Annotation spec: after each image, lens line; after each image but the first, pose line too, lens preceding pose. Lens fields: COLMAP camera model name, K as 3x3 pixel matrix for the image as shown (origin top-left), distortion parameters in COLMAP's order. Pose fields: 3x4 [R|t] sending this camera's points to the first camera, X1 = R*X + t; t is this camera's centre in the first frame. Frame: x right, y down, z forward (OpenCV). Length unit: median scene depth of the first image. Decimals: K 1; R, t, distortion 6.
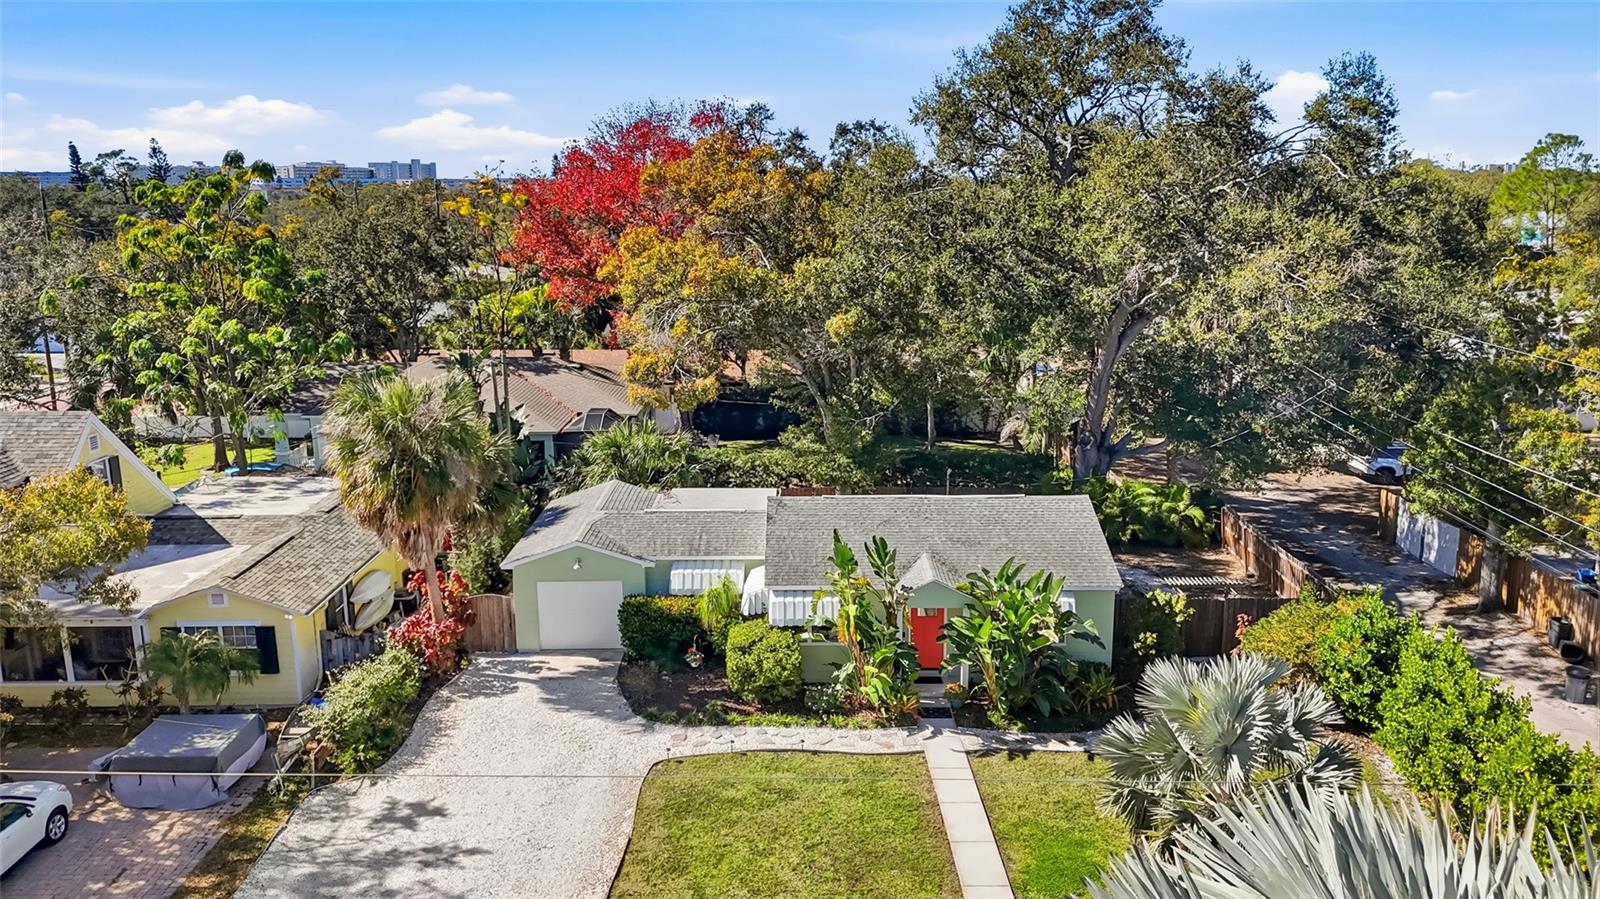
lens RADIAL K [[1127.8, 0, 800.0], [0, 1127.8, 449.5], [0, 0, 1]] dist [0.000386, -0.001555]
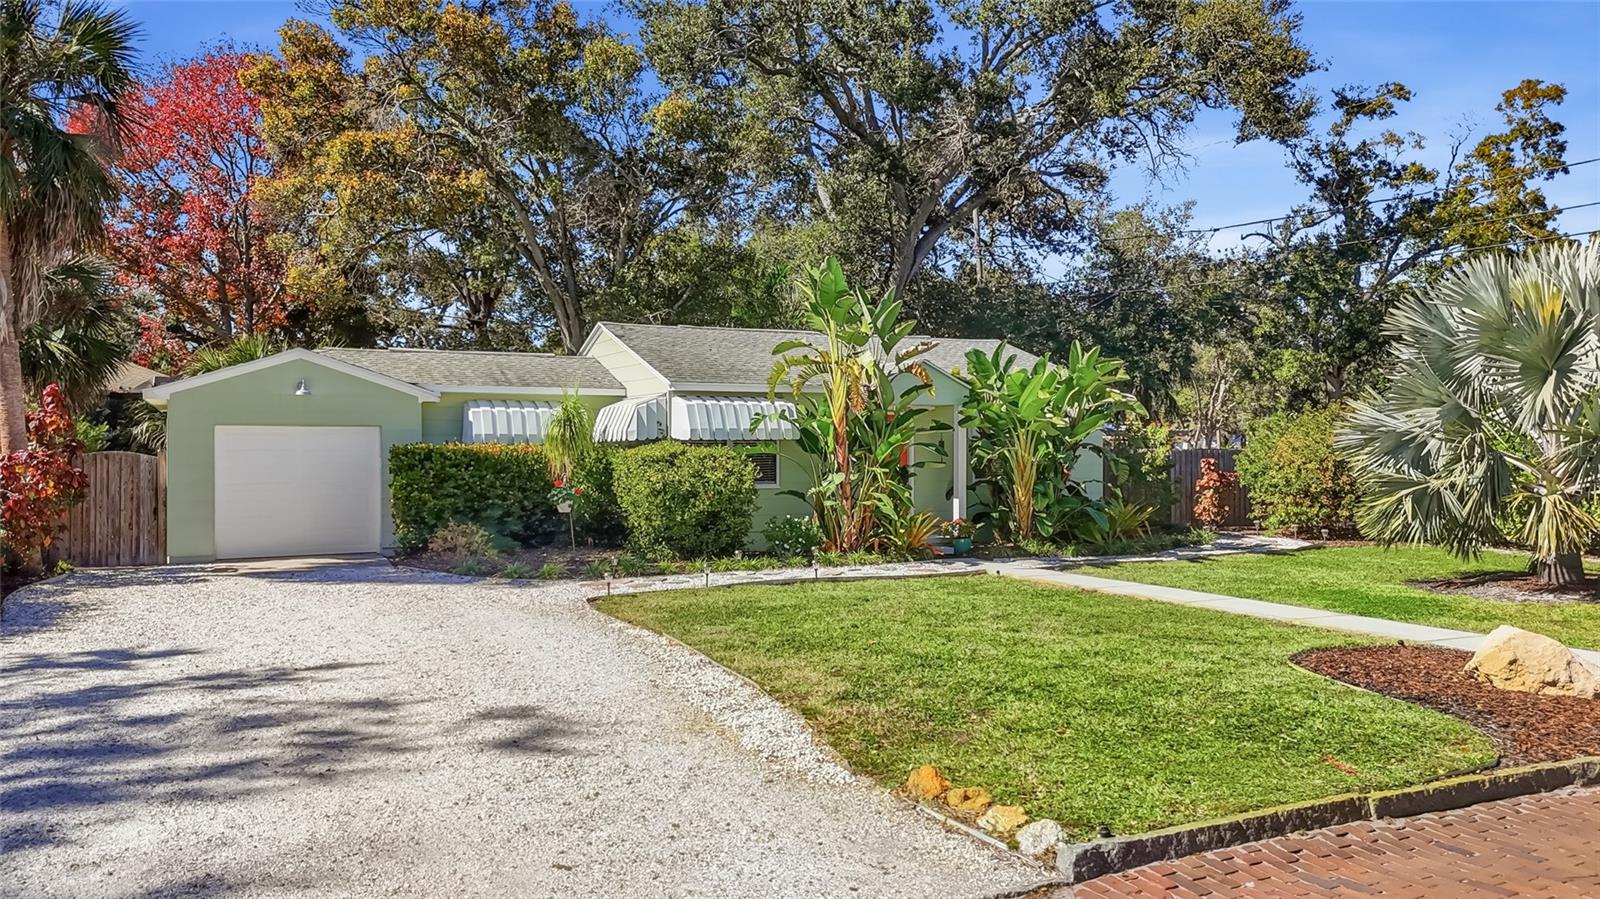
lens RADIAL K [[1127.8, 0, 800.0], [0, 1127.8, 449.5], [0, 0, 1]] dist [0.000386, -0.001555]
pose [[0.896255, 0.005137, 0.443510, -0.243335], [0.087309, 0.978325, -0.187768, 0.281276], [-0.434861, 0.207010, 0.876380, 0.434803]]
